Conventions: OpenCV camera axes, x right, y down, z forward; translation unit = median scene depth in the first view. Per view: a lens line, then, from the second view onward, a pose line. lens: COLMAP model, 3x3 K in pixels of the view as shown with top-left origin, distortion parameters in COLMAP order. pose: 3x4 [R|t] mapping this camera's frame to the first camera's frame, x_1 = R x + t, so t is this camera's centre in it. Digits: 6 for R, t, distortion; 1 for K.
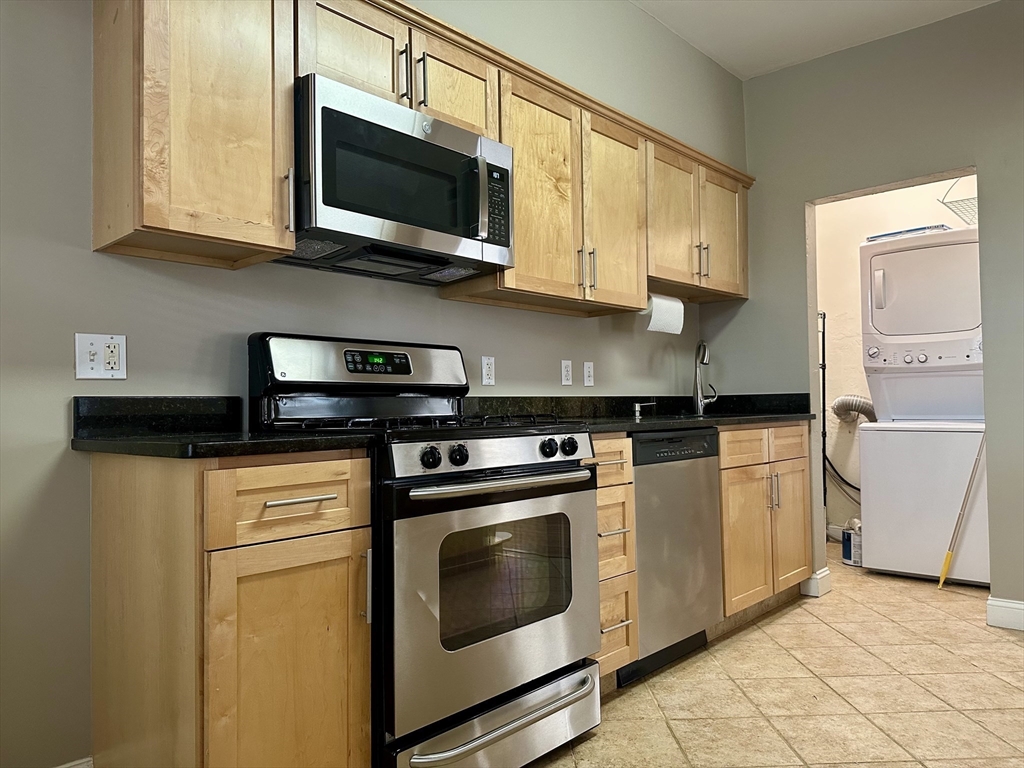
lens RADIAL K [[715.8, 0, 544.3], [0, 715.8, 379.9], [0, 0, 1]] dist [0.075952, -0.067500]
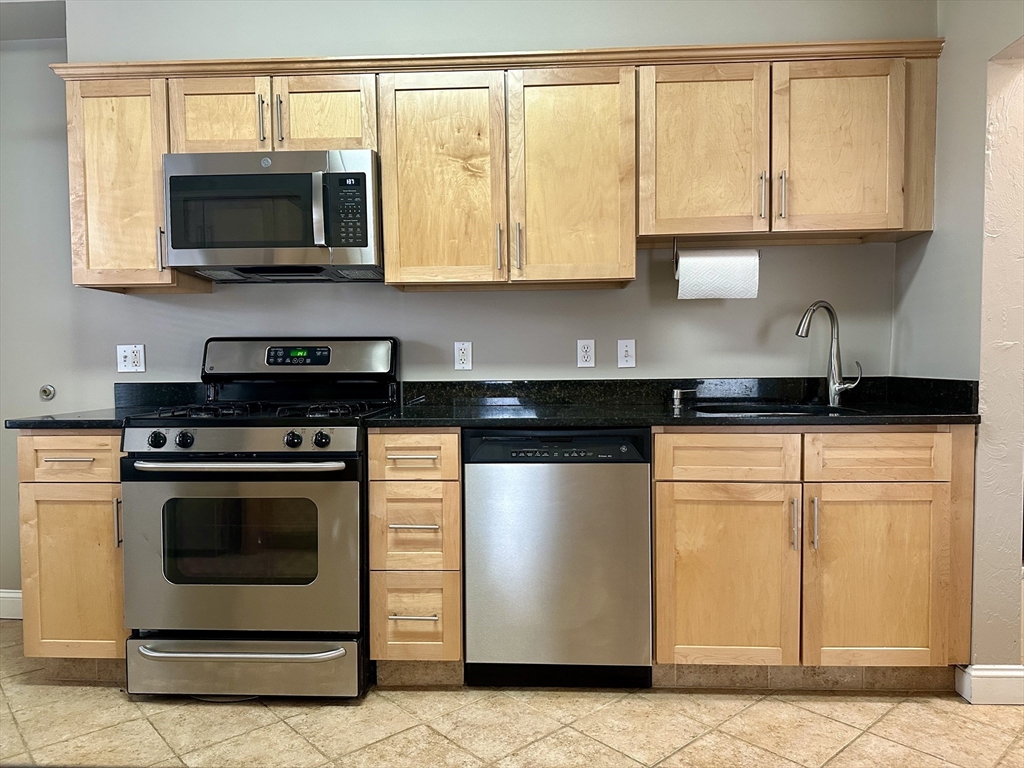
lens RADIAL K [[724.8, 0, 519.7], [0, 724.8, 387.7], [0, 0, 1]] dist [0.063849, -0.081867]
pose [[0.633995, 0.040515, -0.772275, 0.932104], [0.026036, 0.996942, 0.073676, -0.049306], [0.772899, -0.066817, 0.631002, 0.475637]]
